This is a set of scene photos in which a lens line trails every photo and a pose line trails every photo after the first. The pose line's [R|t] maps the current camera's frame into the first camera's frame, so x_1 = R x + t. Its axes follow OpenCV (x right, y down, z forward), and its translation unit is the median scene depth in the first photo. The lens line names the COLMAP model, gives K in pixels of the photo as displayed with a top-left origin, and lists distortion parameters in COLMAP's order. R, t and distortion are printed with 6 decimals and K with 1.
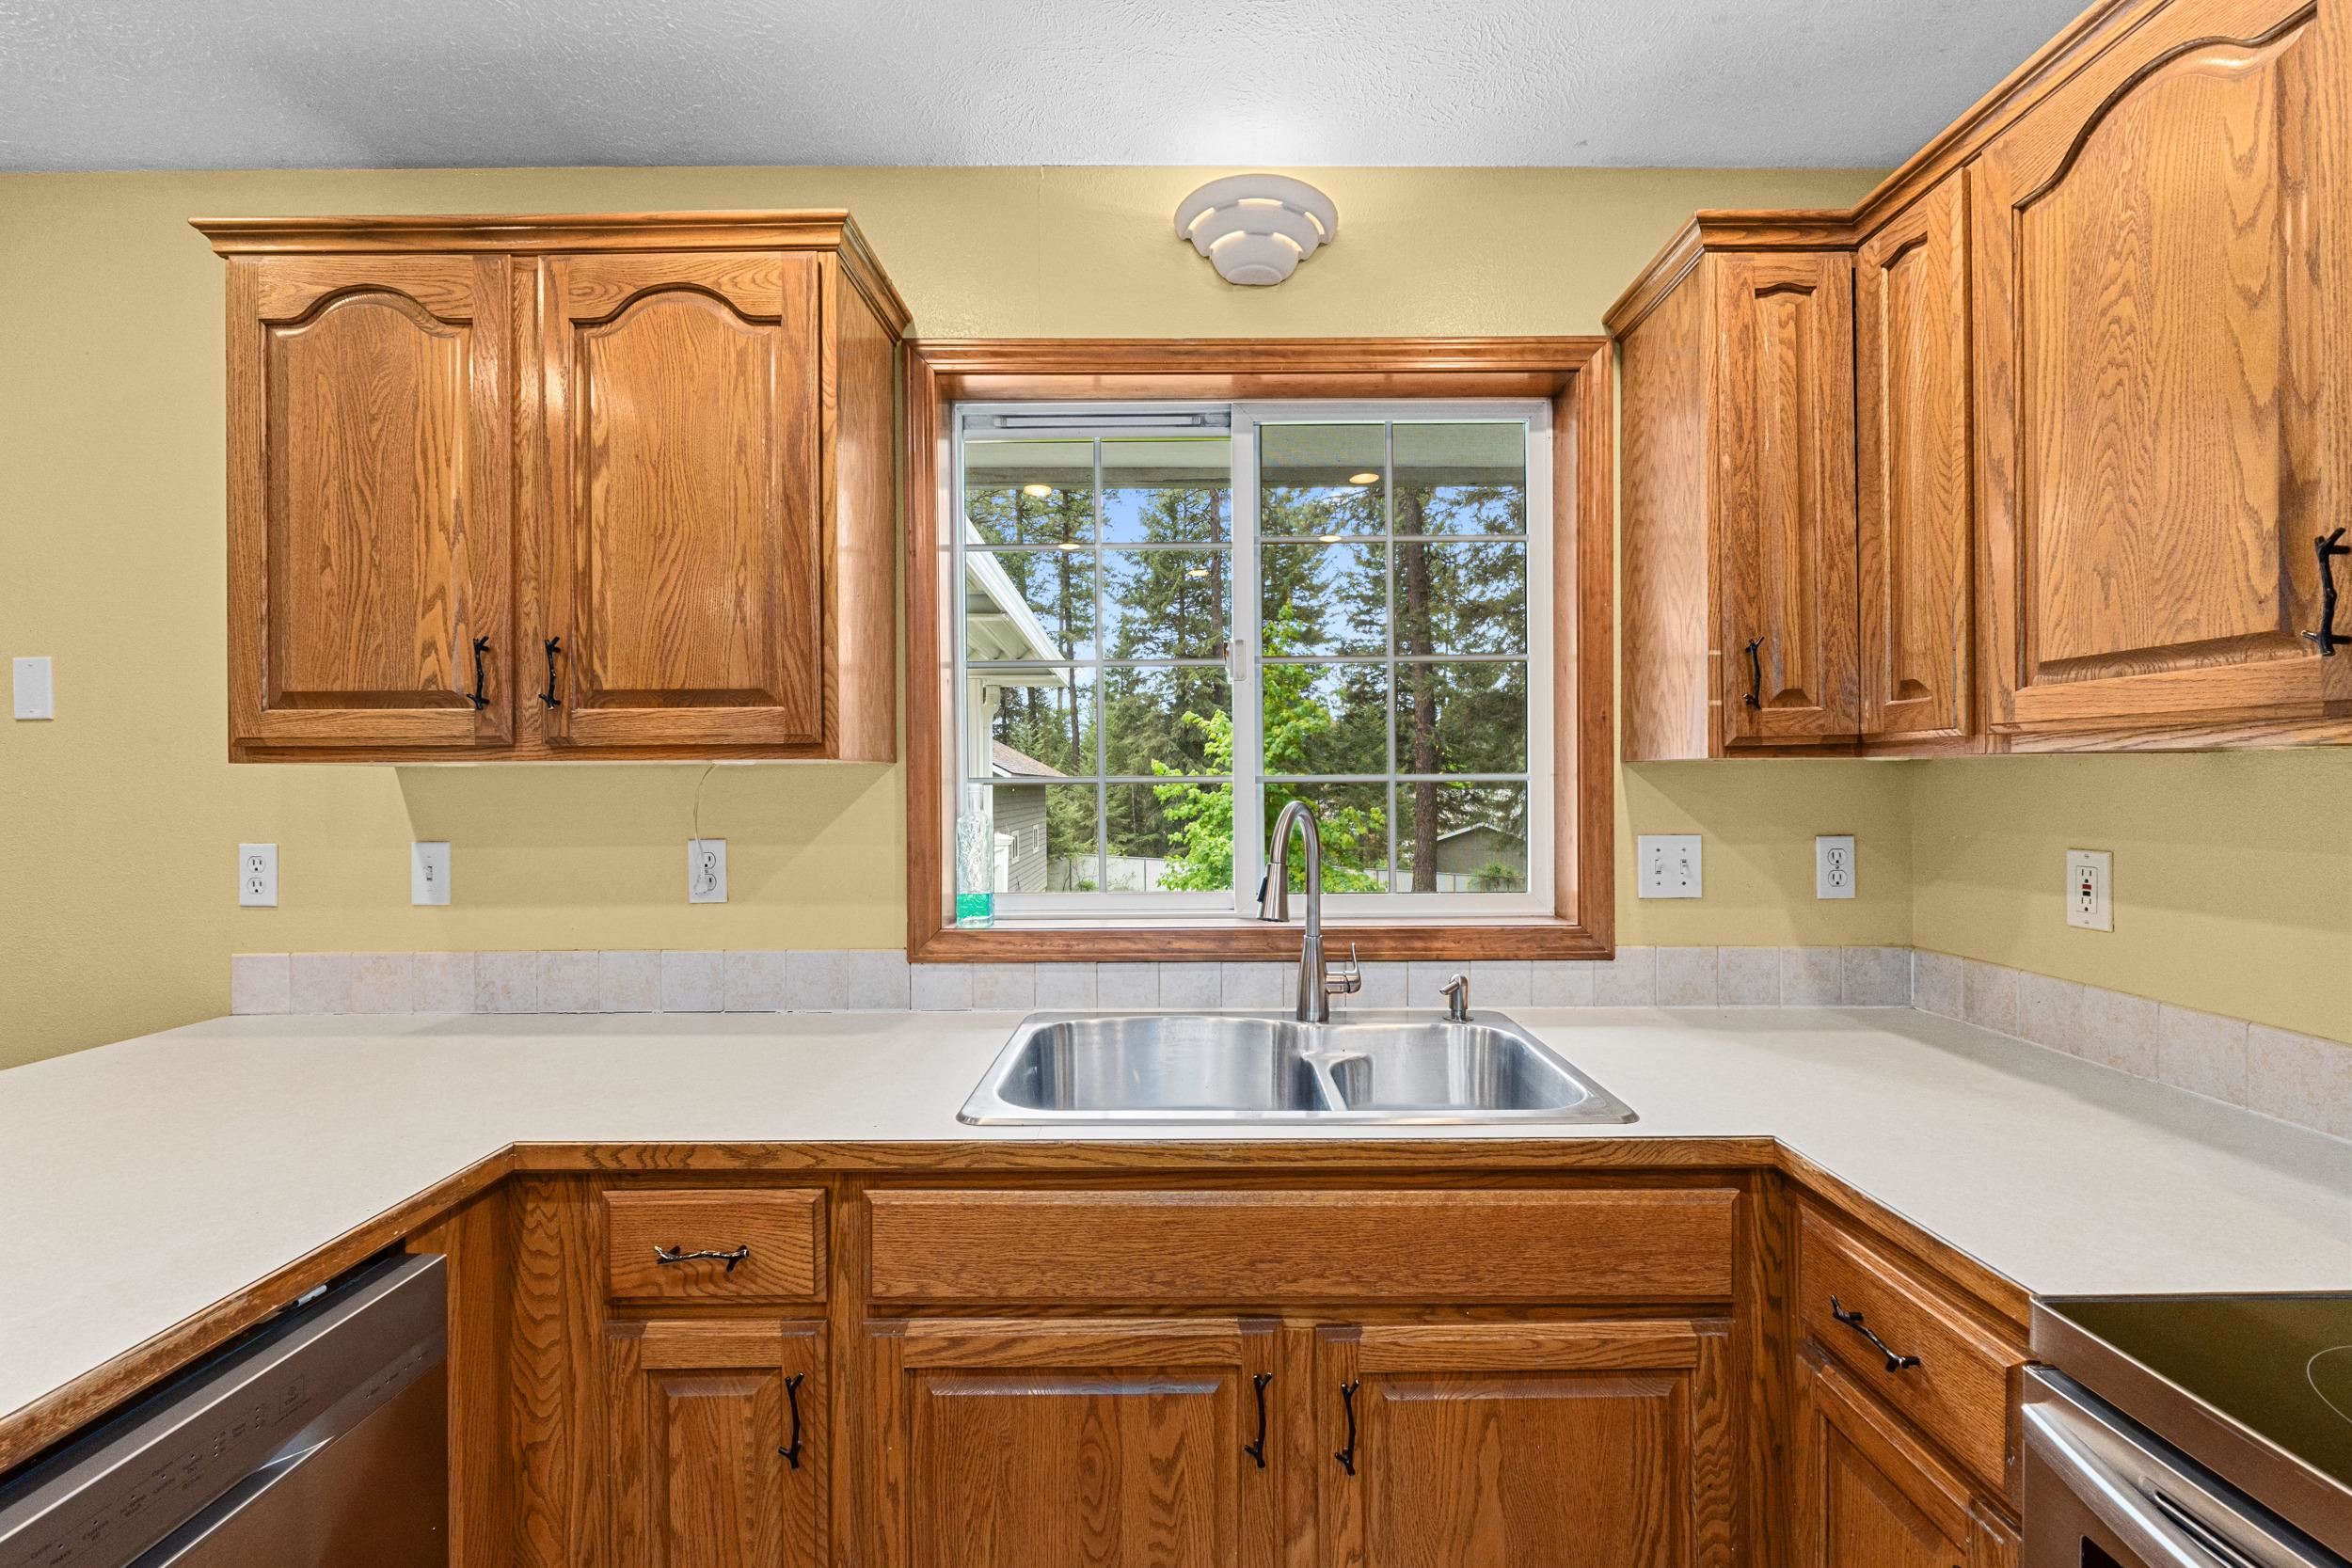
lens RADIAL K [[988.0, 0, 1191.5], [0, 988.0, 783.2], [0, 0, 1]] dist [-0.007915, 0.000209]
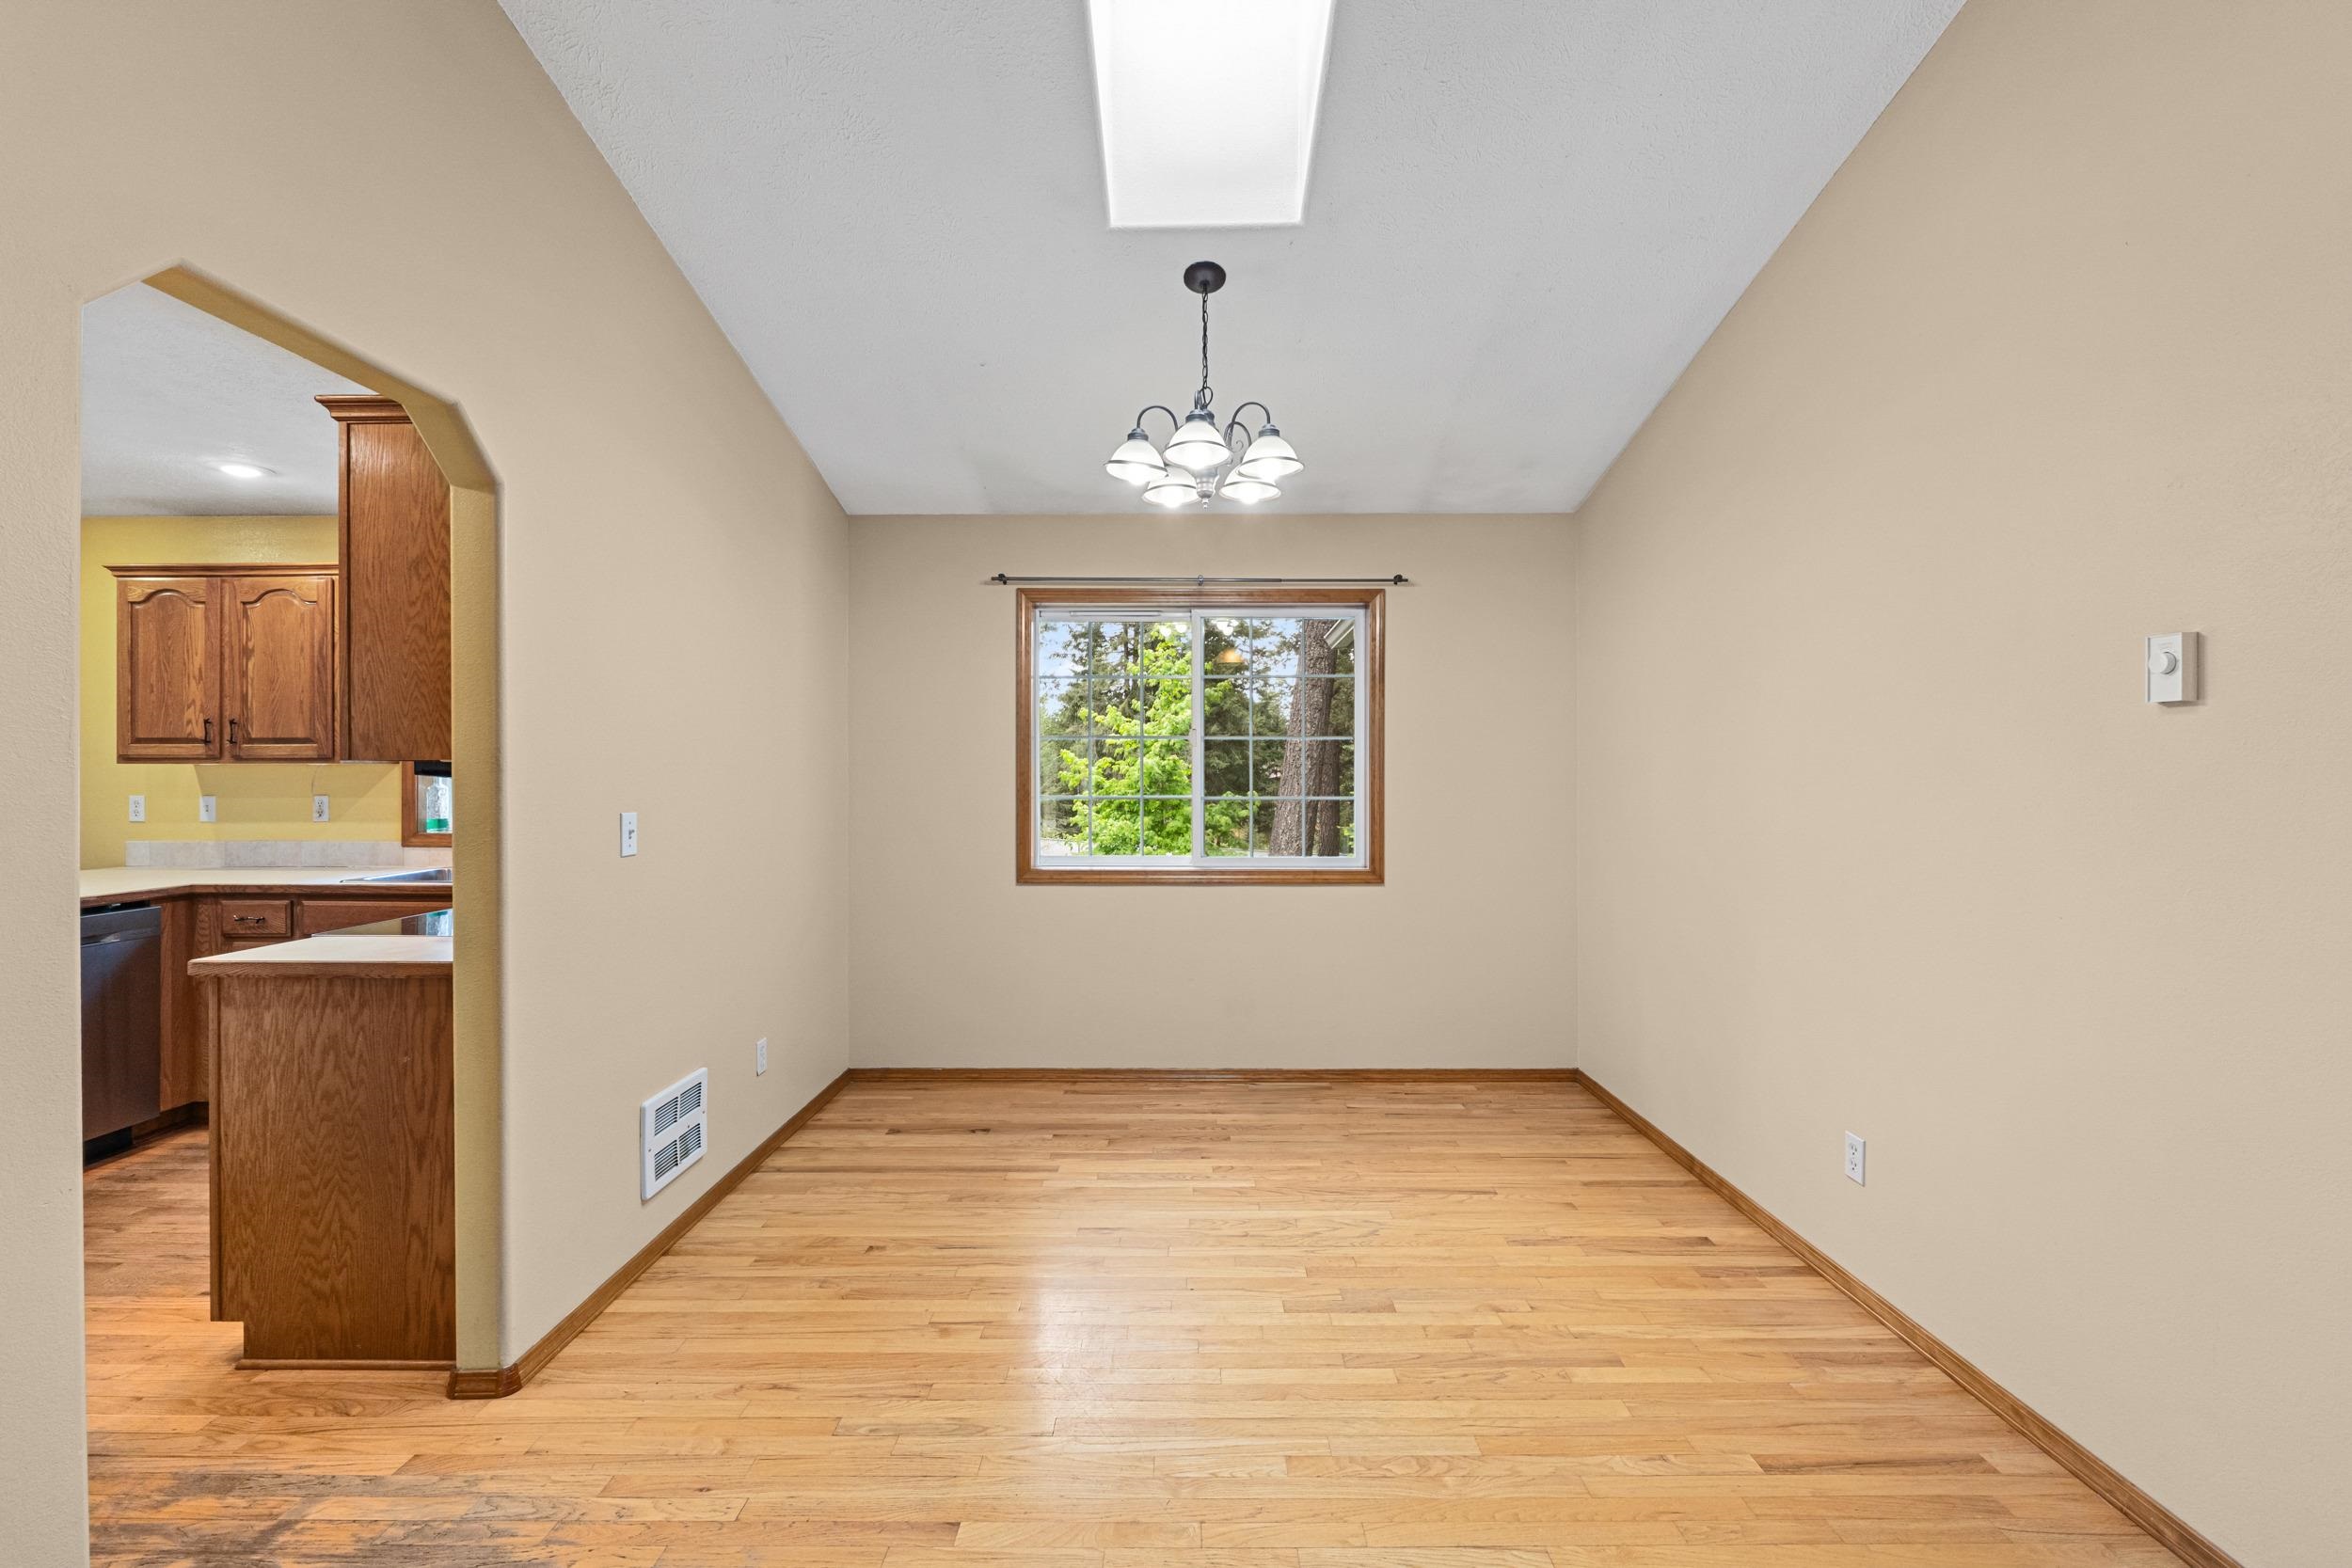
lens RADIAL K [[992.4, 0, 1186.9], [0, 992.4, 766.7], [0, 0, 1]] dist [-0.009114, 0.000073]
pose [[0.999961, 0.005312, -0.007082, 2.025506], [-0.005334, 0.999981, -0.003084, -0.019929], [0.007065, 0.003122, 0.999970, -1.719068]]
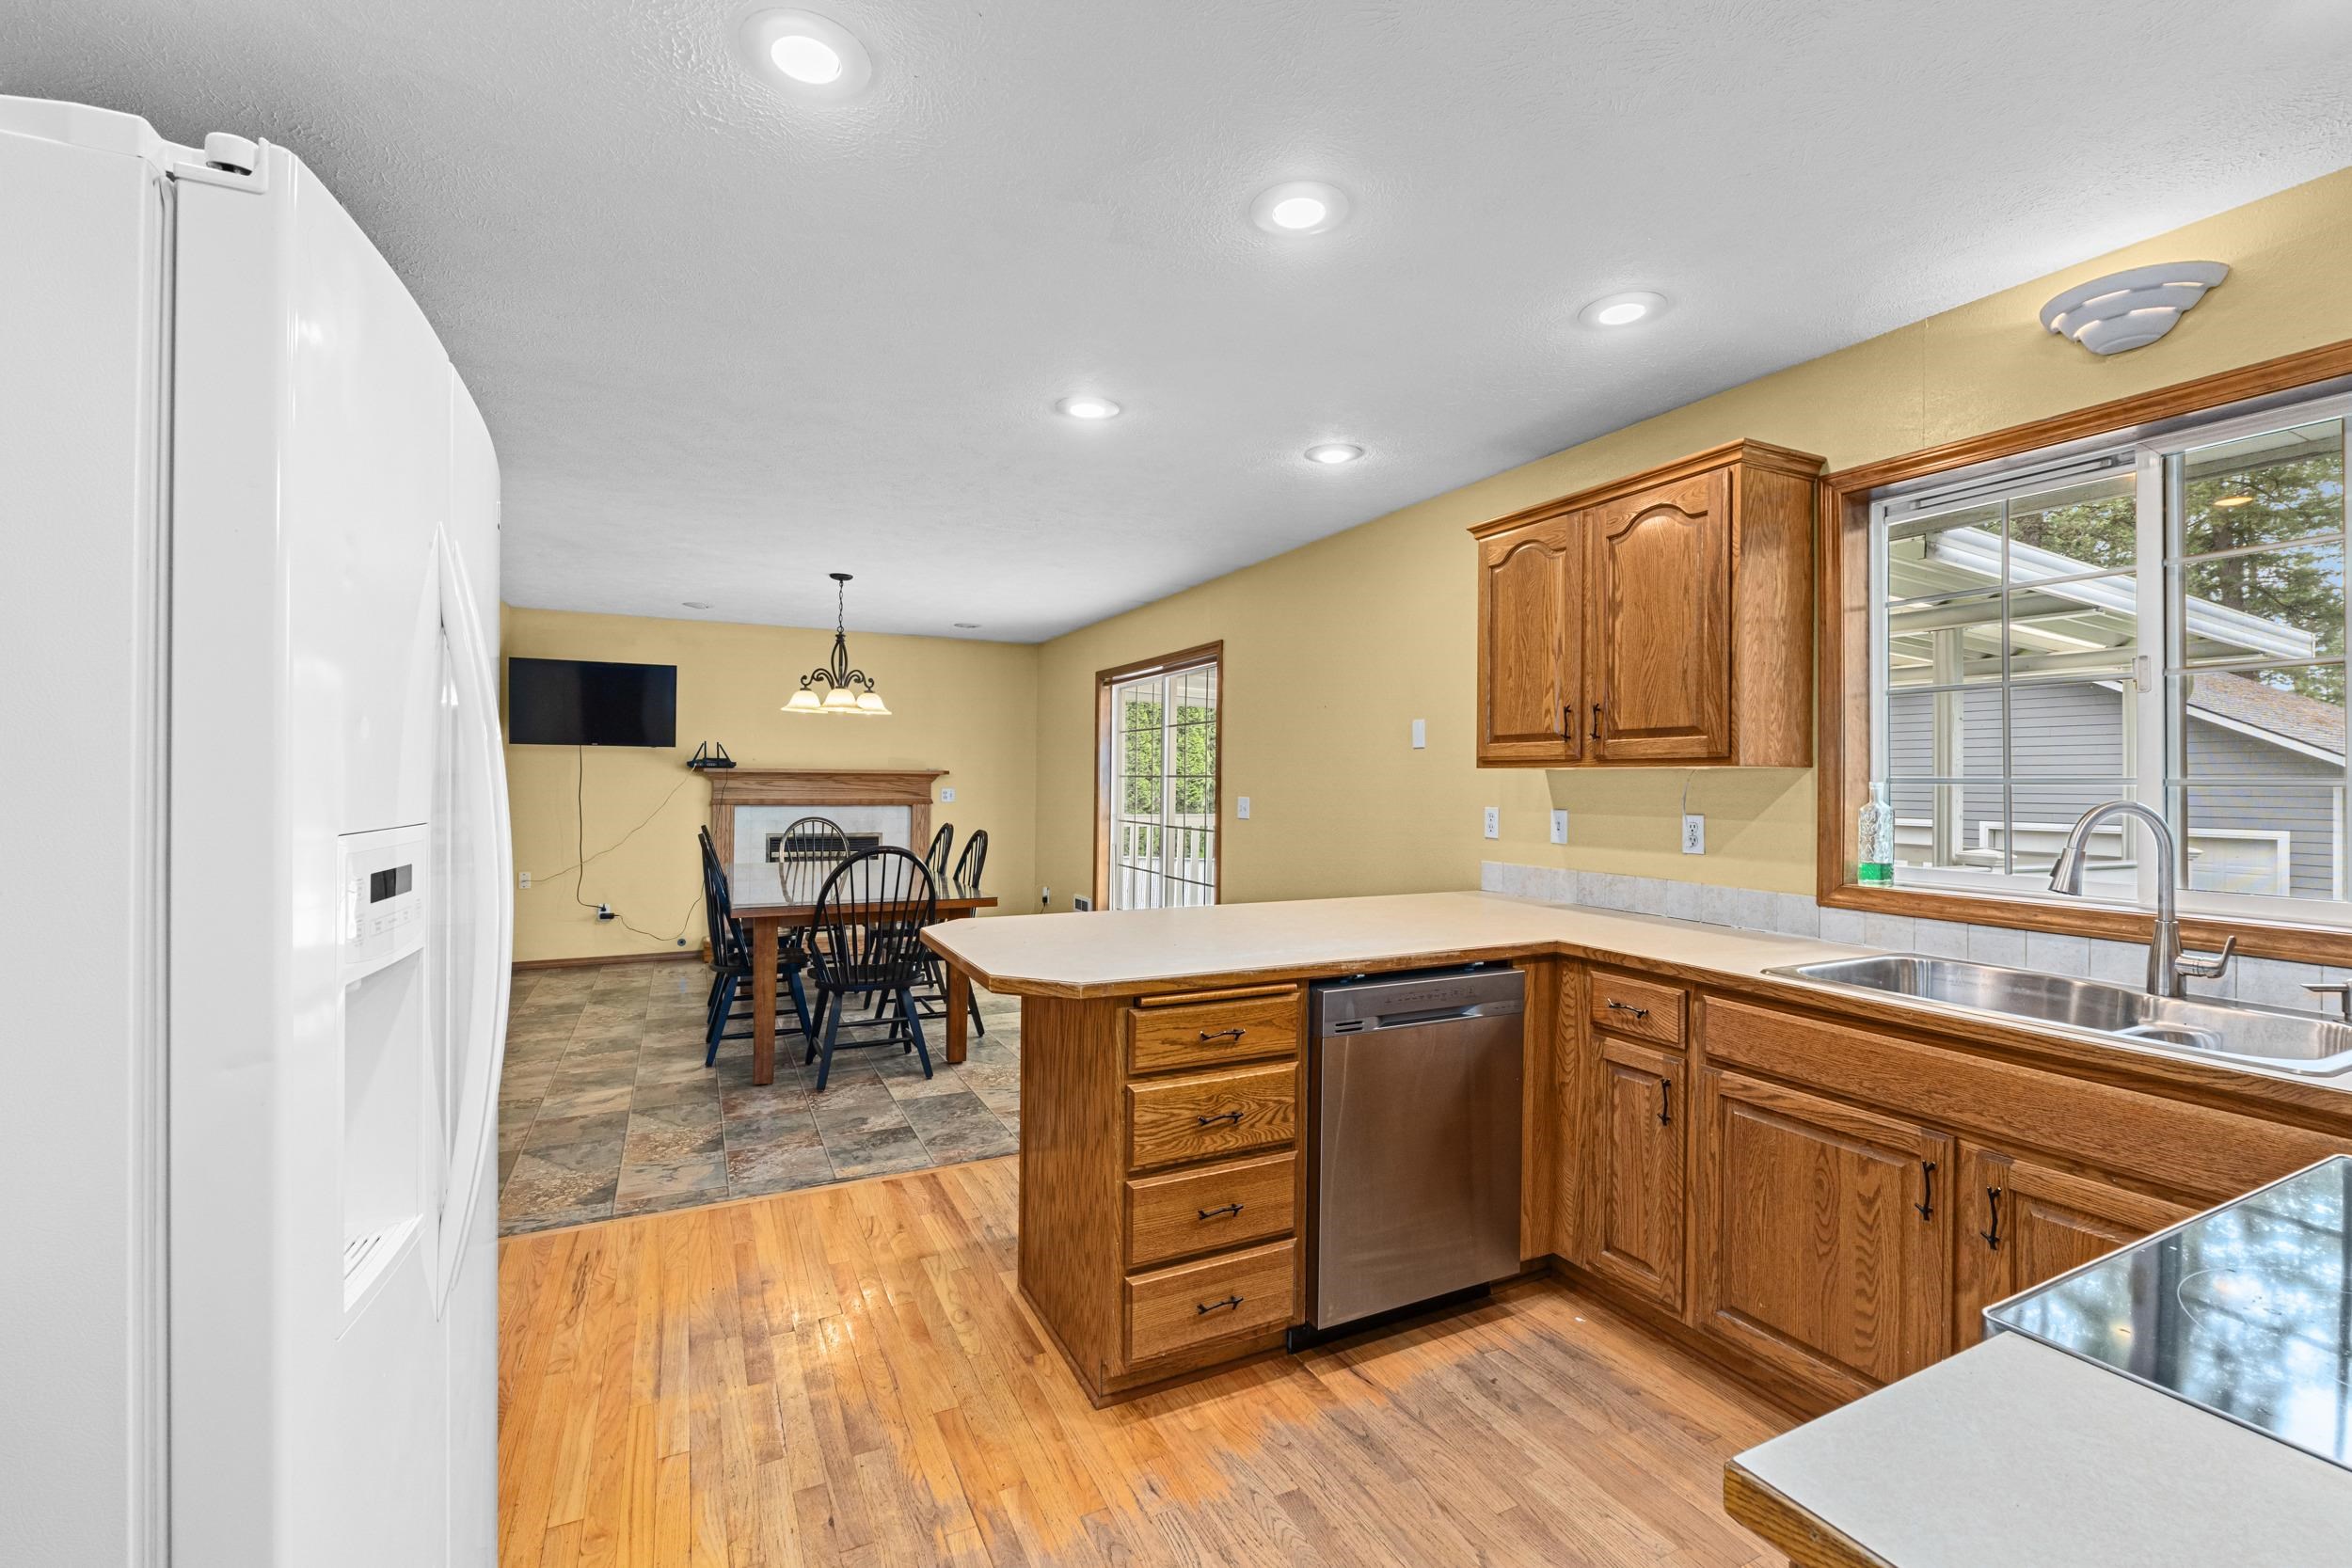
lens RADIAL K [[988.0, 0, 1191.5], [0, 988.0, 783.2], [0, 0, 1]] dist [-0.007915, 0.000209]
pose [[0.452144, 0.013950, -0.891836, 0.724677], [-0.012498, 0.999879, 0.009304, 0.000422], [0.891858, 0.006940, 0.452263, -0.588879]]
